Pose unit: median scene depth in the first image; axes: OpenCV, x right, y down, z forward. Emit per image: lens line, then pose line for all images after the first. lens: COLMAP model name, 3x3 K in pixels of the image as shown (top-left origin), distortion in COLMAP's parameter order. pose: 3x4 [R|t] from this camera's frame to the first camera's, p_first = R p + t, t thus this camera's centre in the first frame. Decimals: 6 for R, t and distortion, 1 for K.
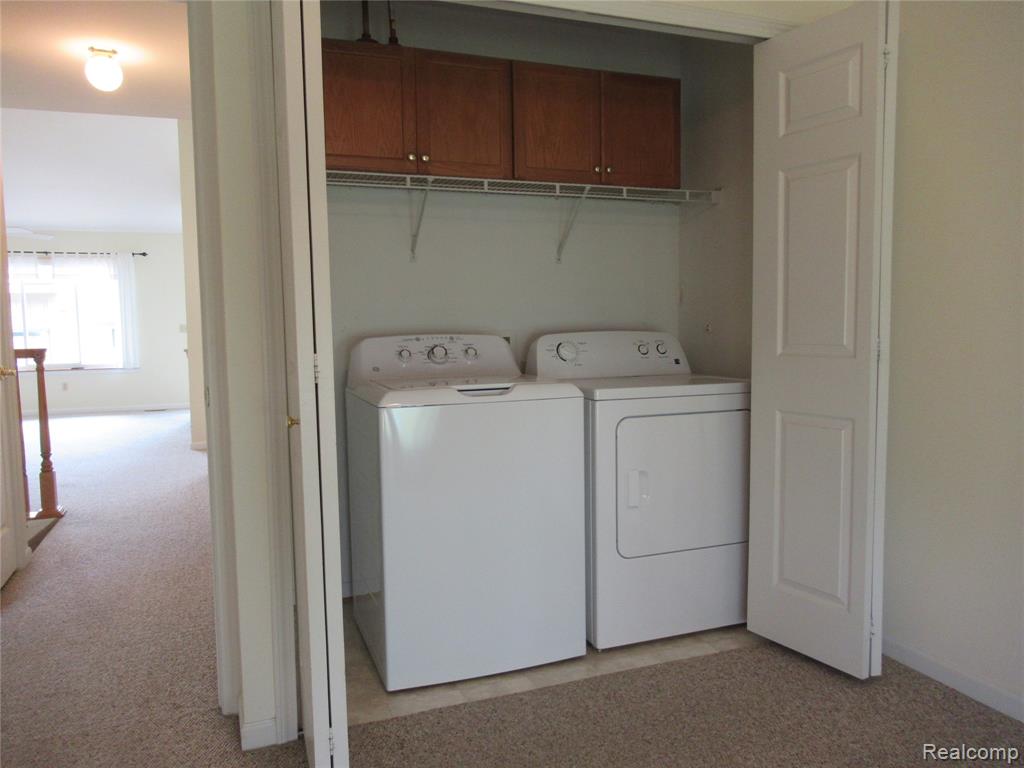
lens RADIAL K [[763.4, 0, 514.9], [0, 763.4, 378.2], [0, 0, 1]] dist [-0.010519, 0.009390]
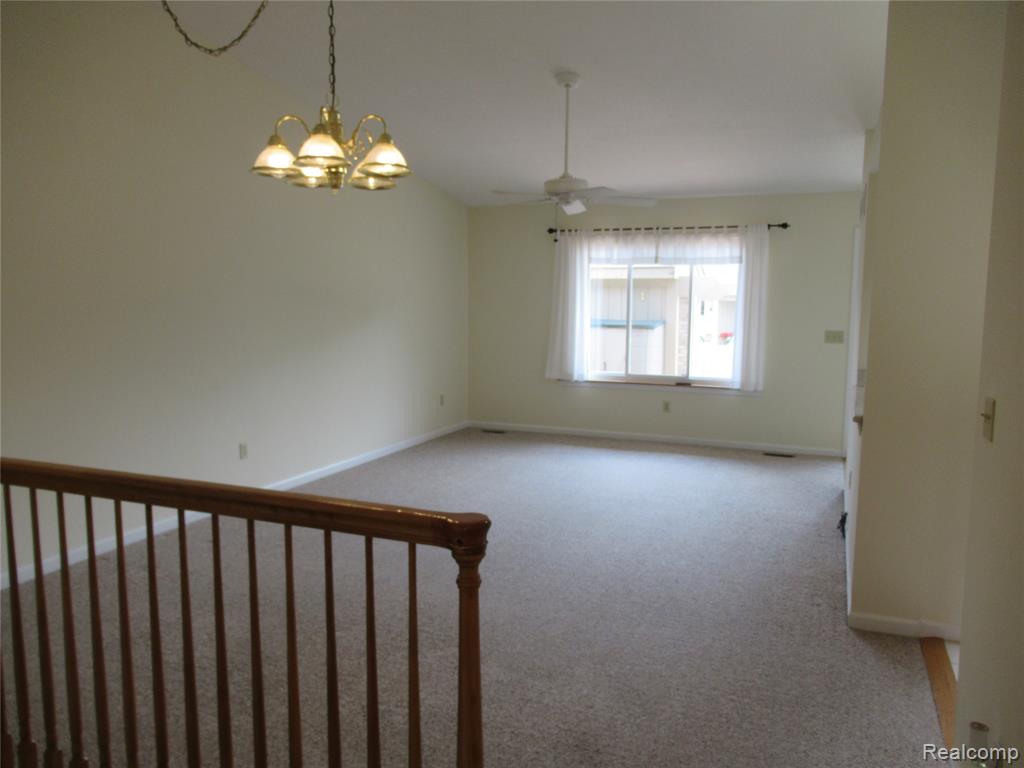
lens RADIAL K [[763.4, 0, 517.2], [0, 763.4, 383.0], [0, 0, 1]] dist [-0.010519, 0.009390]
pose [[0.718775, 0.103579, -0.687484, -0.178635], [-0.077758, 0.994612, 0.068555, -0.051653], [0.690881, 0.004182, 0.722957, 0.348739]]
